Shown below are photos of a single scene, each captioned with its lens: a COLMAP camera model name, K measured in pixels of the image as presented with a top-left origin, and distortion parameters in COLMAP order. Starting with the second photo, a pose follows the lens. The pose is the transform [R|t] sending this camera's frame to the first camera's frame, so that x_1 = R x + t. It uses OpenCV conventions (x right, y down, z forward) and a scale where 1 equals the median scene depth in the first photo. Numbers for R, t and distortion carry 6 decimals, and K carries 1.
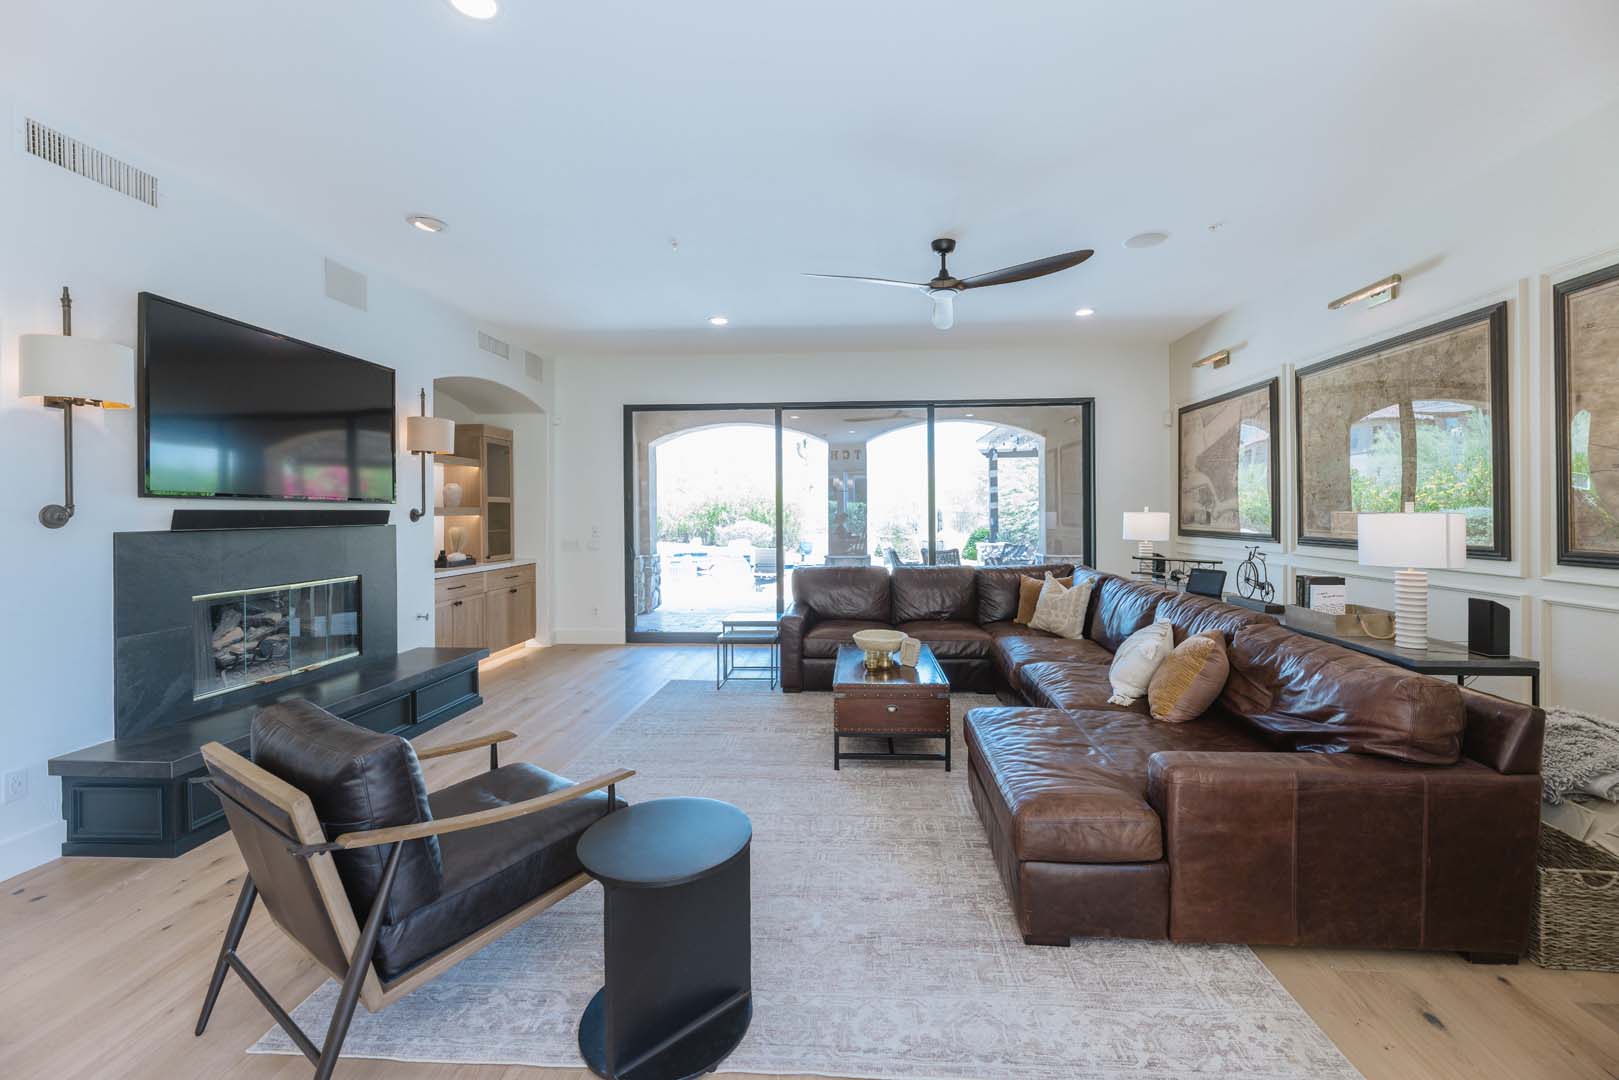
lens RADIAL K [[674.1, 0, 818.2], [0, 674.1, 512.4], [0, 0, 1]] dist [-0.000880, 0.000092]
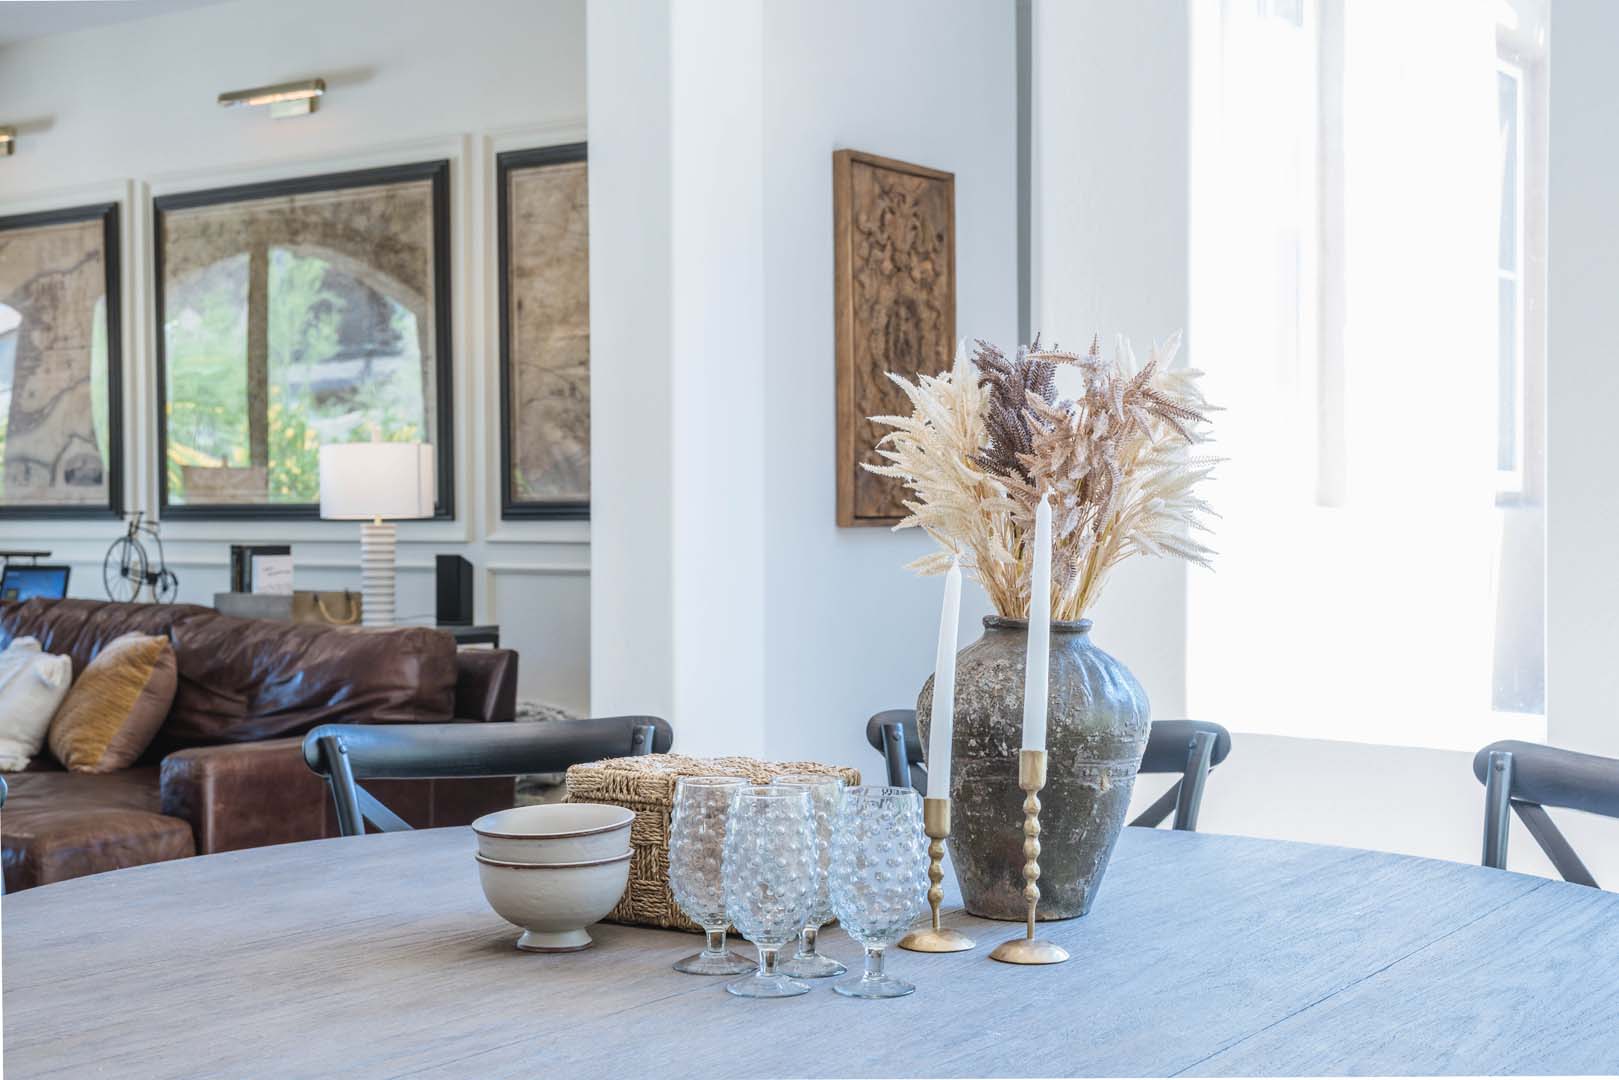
lens RADIAL K [[2331.8, 0, 809.5], [0, 2331.8, 540.0], [0, 0, 1]] dist [-0.005545, -0.062716]
pose [[0.529892, -0.006479, 0.848041, -0.879018], [0.000200, 0.999972, 0.007515, 0.073054], [-0.848065, -0.003812, 0.529878, -0.639088]]
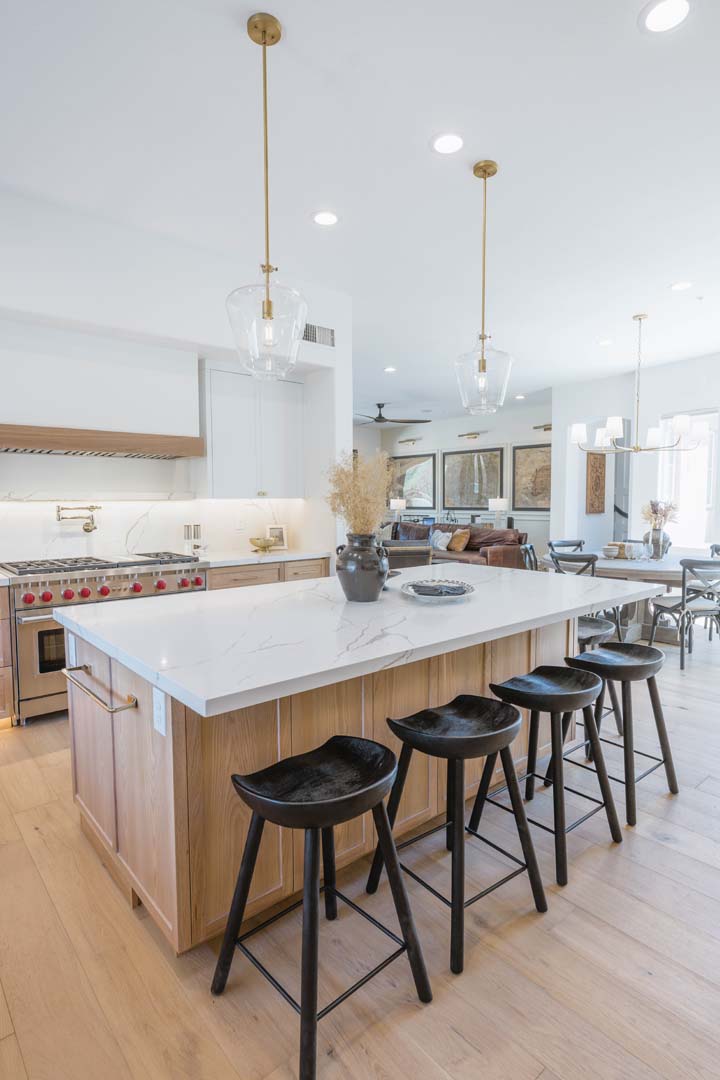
lens RADIAL K [[571.8, 0, 360.0], [0, 571.8, 540.0], [0, 0, 1]] dist [0.002066, 0.000233]
pose [[0.726309, -0.043670, 0.685980, -2.020599], [-0.001524, 0.997875, 0.065139, 0.024001], [-0.687367, -0.048356, 0.724699, -0.949368]]
